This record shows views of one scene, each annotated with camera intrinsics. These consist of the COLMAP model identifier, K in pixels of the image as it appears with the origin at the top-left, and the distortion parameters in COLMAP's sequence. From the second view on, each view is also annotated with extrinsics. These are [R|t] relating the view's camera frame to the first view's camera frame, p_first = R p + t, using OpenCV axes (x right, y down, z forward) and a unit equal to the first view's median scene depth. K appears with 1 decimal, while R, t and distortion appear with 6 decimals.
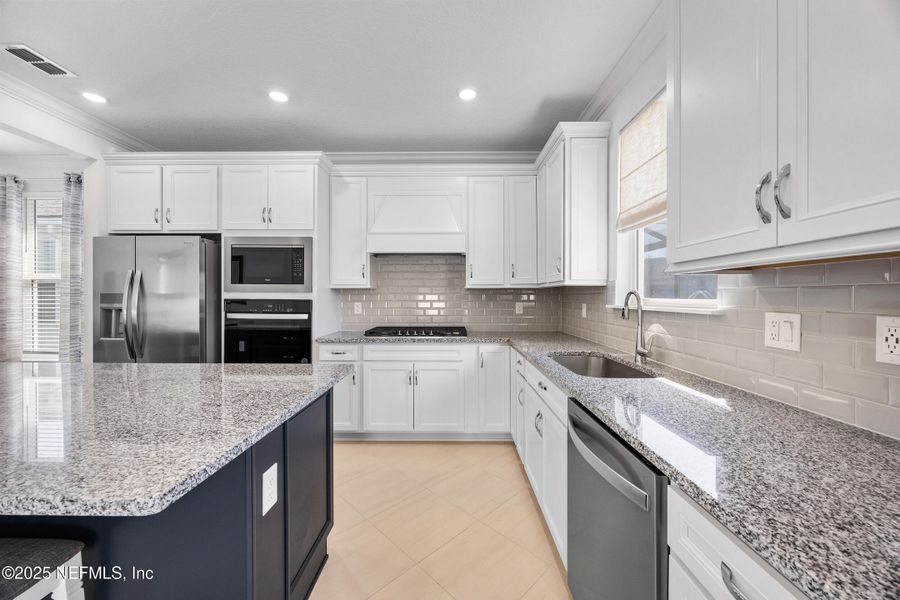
lens RADIAL K [[344.0, 0, 451.4], [0, 344.0, 297.0], [0, 0, 1]] dist [-0.003143, 0.000067]
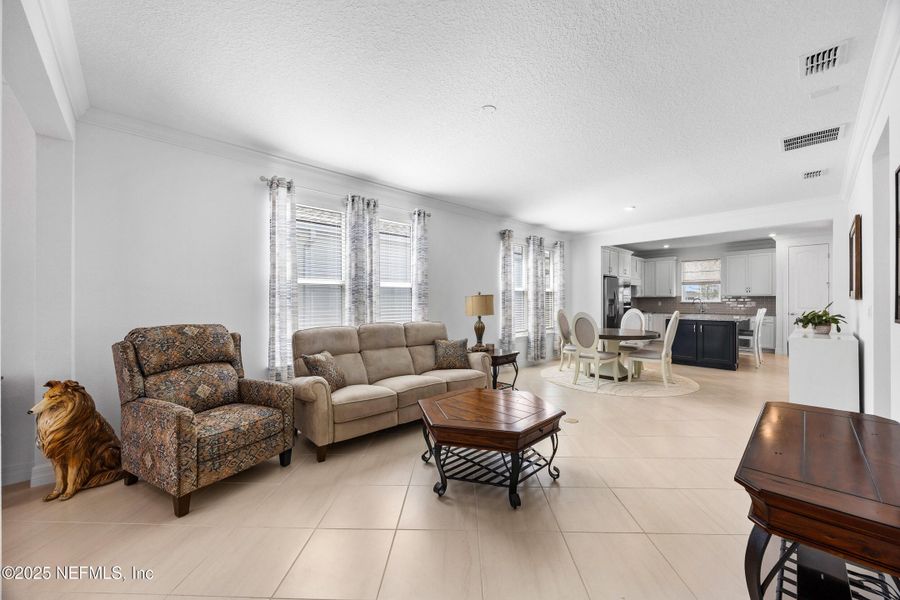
lens RADIAL K [[344.0, 0, 451.4], [0, 344.0, 297.0], [0, 0, 1]] dist [-0.003143, 0.000067]
pose [[0.721240, 0.003853, 0.692675, -3.575866], [0.003057, 0.999957, -0.008745, -0.005811], [-0.692679, 0.008425, 0.721197, -0.064799]]
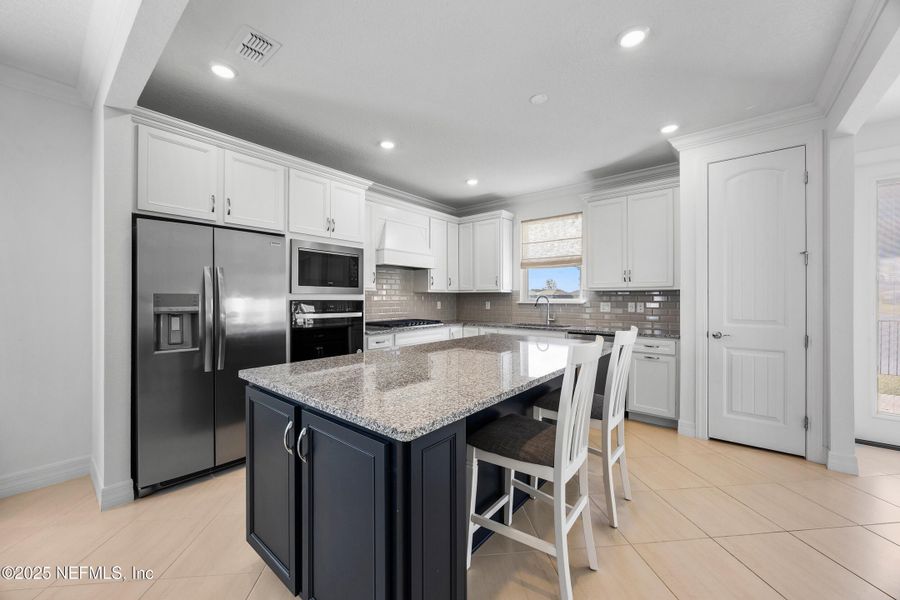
lens RADIAL K [[344.0, 0, 451.4], [0, 344.0, 297.0], [0, 0, 1]] dist [-0.003143, 0.000067]
pose [[0.629640, 0.002237, 0.776884, -1.157131], [-0.000783, 0.999997, -0.002245, -0.001753], [-0.776886, 0.000806, 0.629640, -0.009032]]
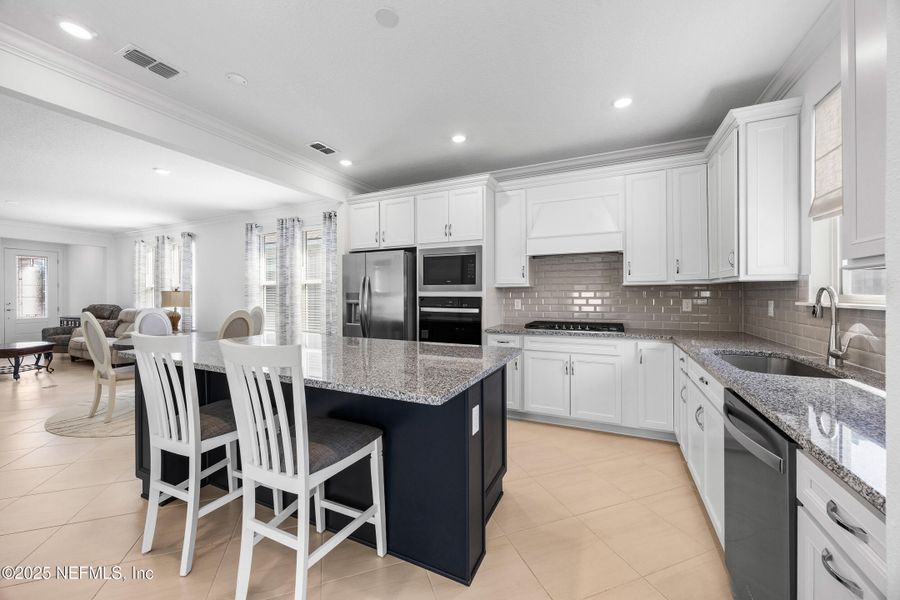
lens RADIAL K [[344.0, 0, 451.4], [0, 344.0, 297.0], [0, 0, 1]] dist [-0.003143, 0.000067]
pose [[0.907658, -0.002087, -0.419706, 0.007467], [0.005742, 0.999956, 0.007447, -0.001621], [0.419672, -0.009169, 0.907630, -0.149883]]
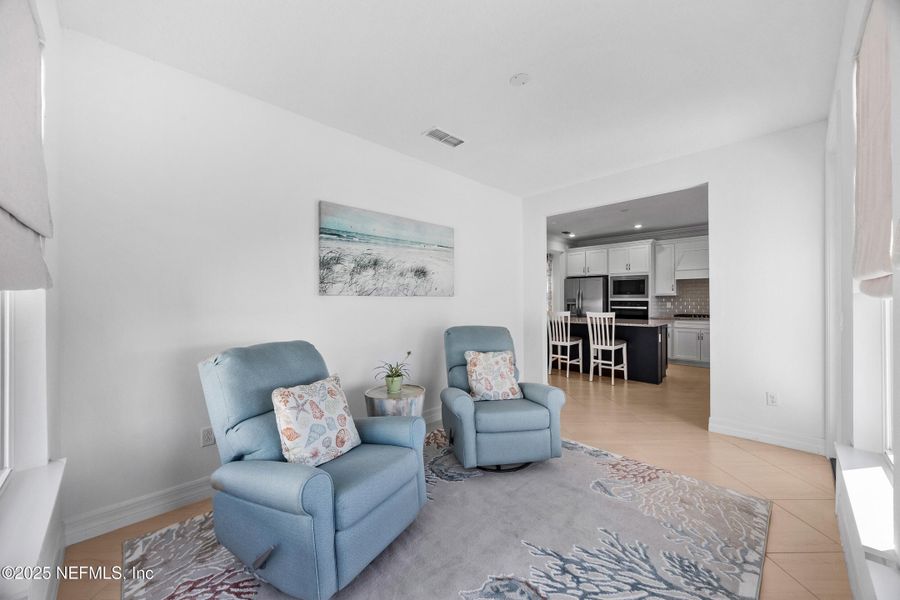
lens RADIAL K [[344.0, 0, 451.4], [0, 344.0, 297.0], [0, 0, 1]] dist [-0.003143, 0.000067]
pose [[0.712095, -0.010756, -0.702001, 0.298096], [0.004637, 0.999933, -0.010617, -0.000707], [0.702068, 0.004305, 0.712097, -1.670795]]
